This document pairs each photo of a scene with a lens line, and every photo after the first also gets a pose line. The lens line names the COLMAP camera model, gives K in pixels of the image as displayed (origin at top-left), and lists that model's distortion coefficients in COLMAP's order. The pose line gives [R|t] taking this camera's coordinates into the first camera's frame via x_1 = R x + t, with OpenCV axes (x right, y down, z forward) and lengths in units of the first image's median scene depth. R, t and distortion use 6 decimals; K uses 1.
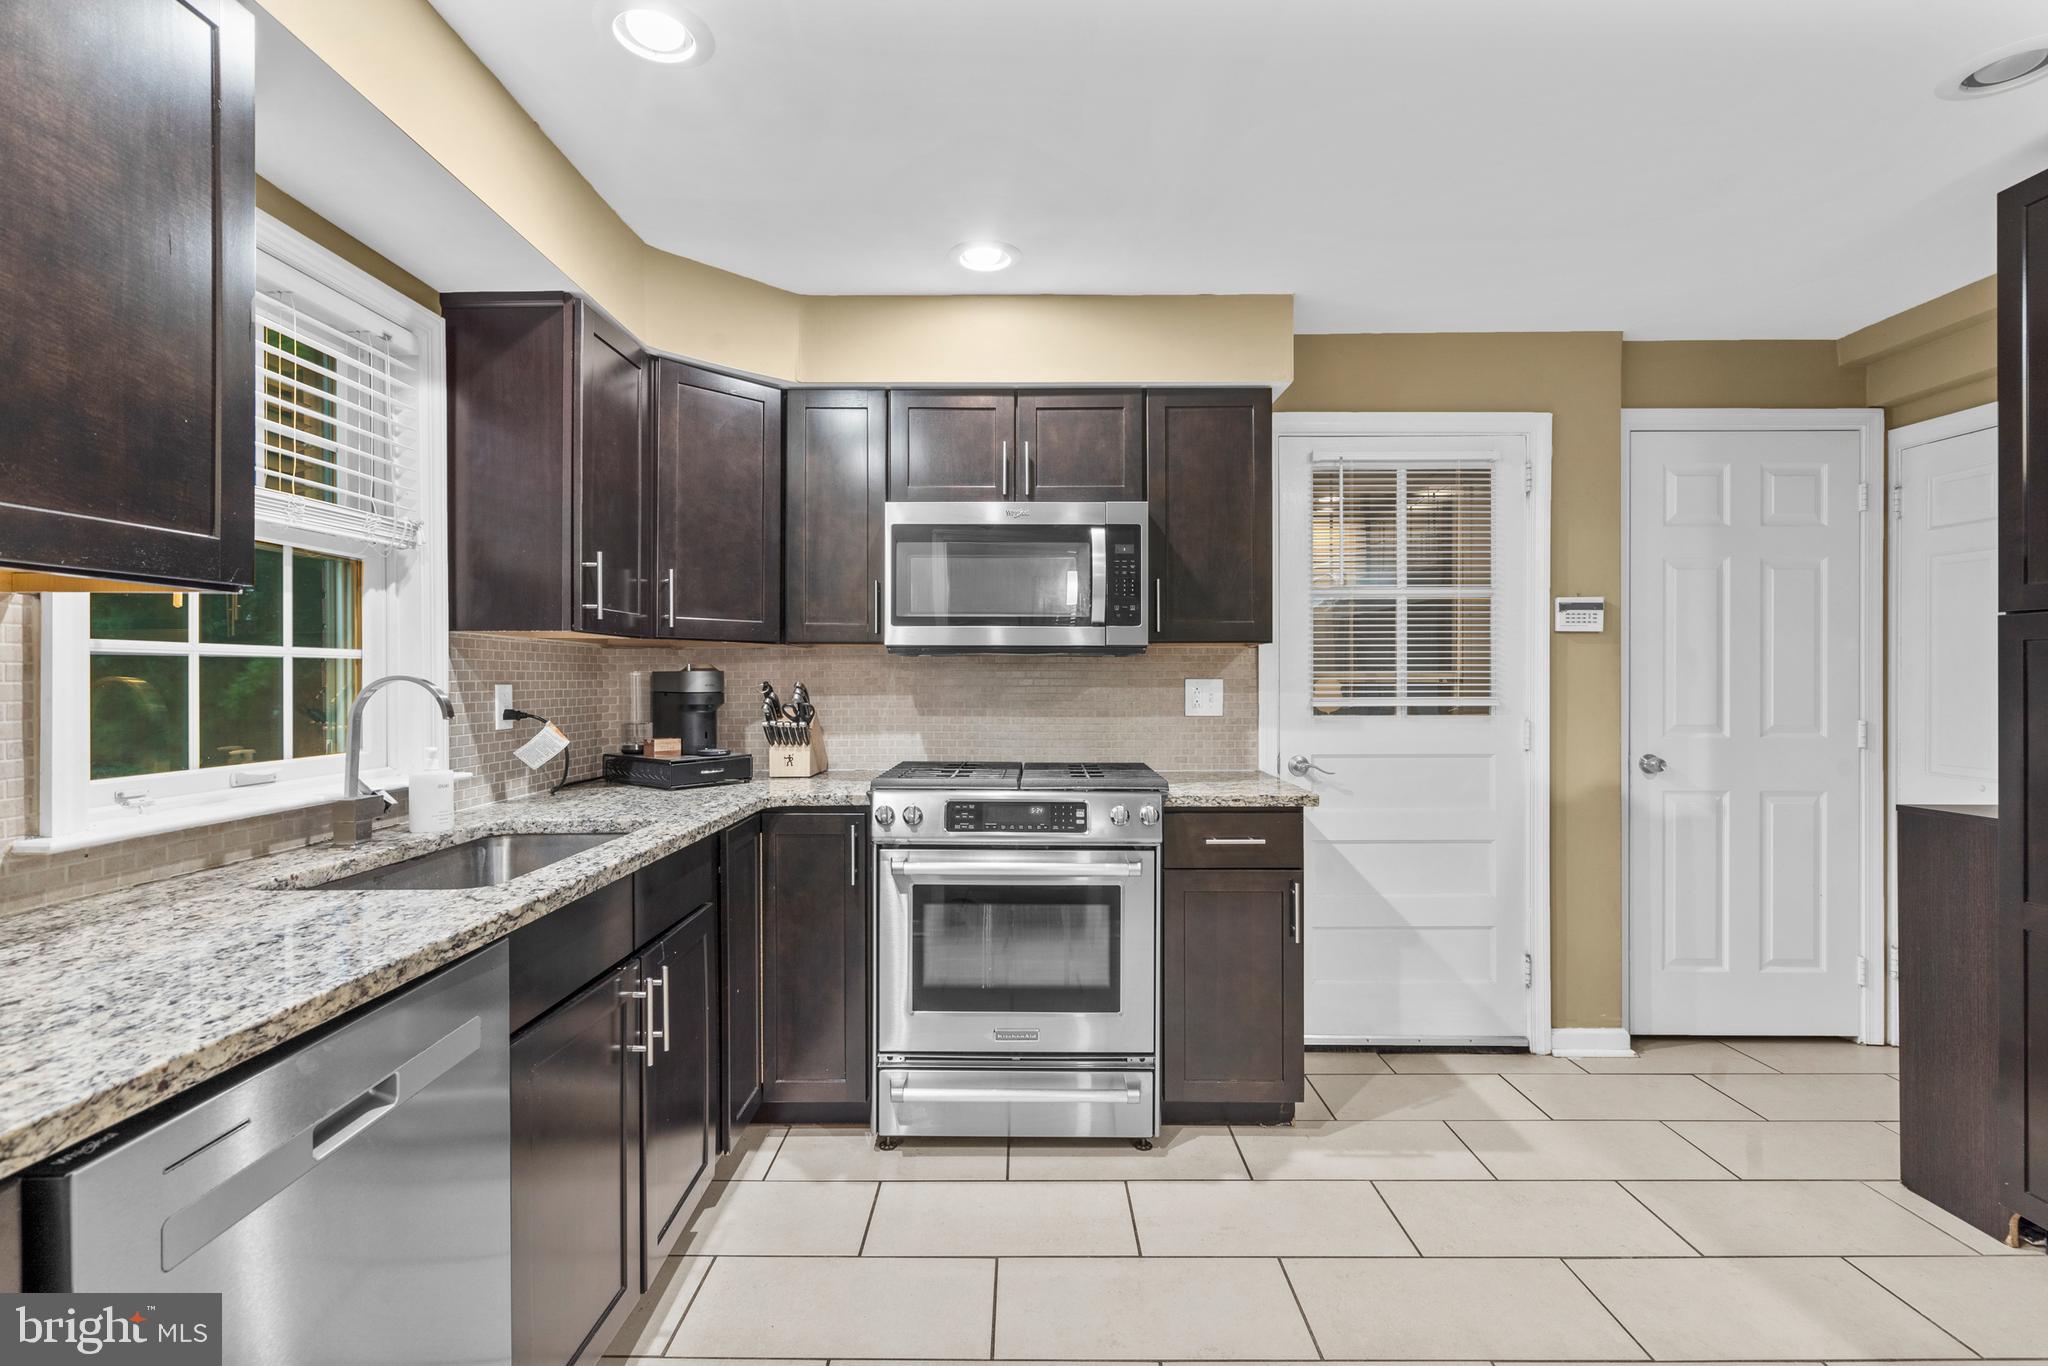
lens RADIAL K [[955.0, 0, 1026.2], [0, 955.0, 686.1], [0, 0, 1]] dist [-0.005271, 0.001392]
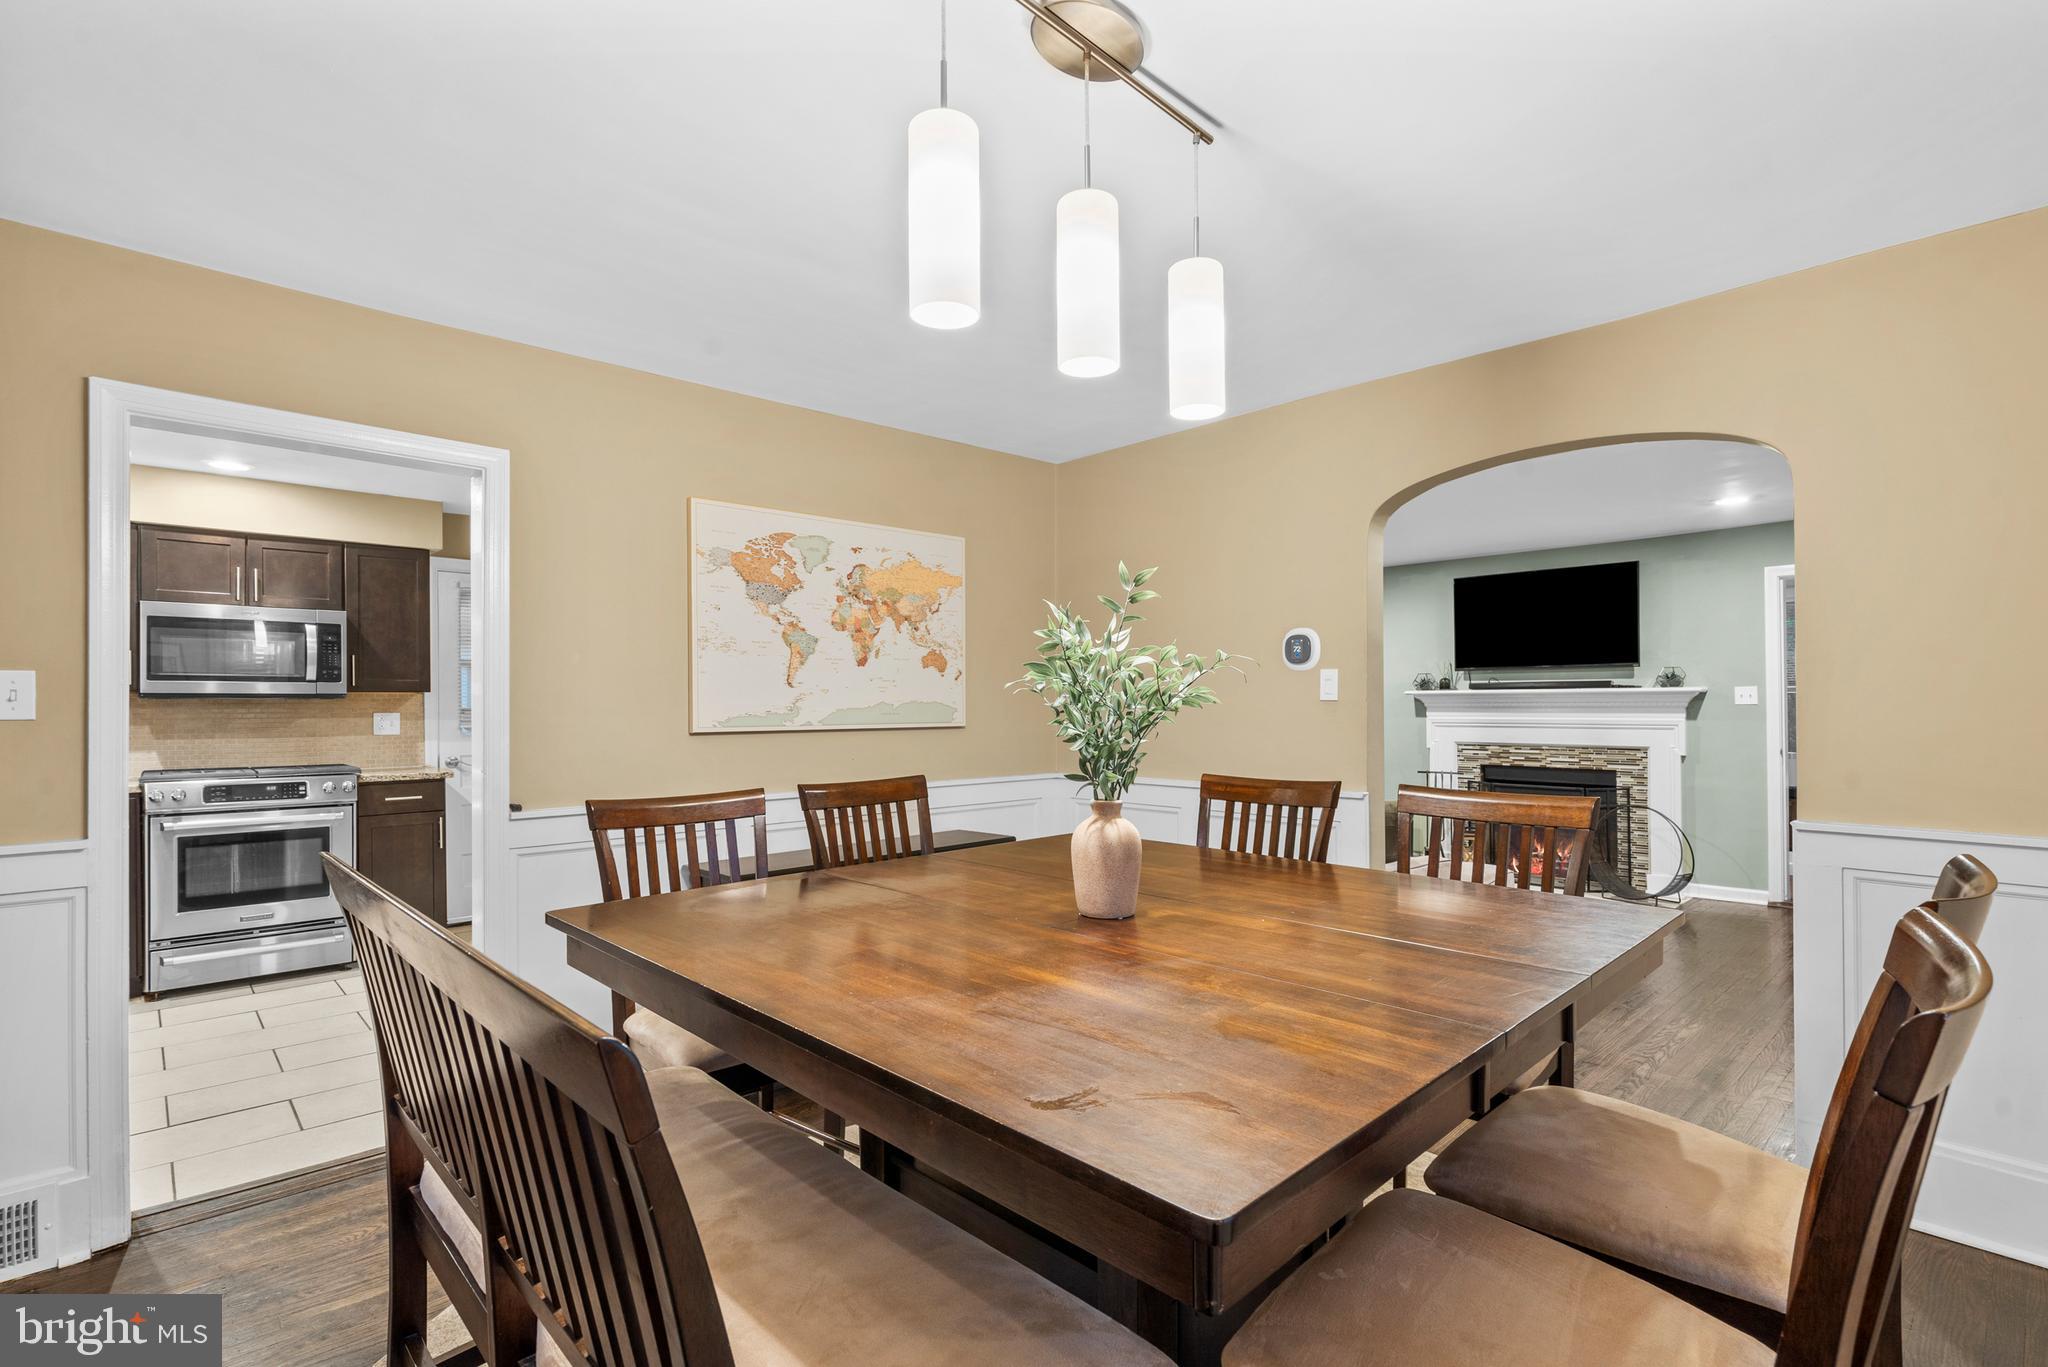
lens RADIAL K [[974.2, 0, 1029.9], [0, 974.2, 700.6], [0, 0, 1]] dist [0.001124, 0.000989]
pose [[0.730352, -0.000864, 0.683071, -0.177716], [0.013384, 0.999825, -0.013046, 0.010001], [-0.682940, 0.018670, 0.730236, -1.154780]]
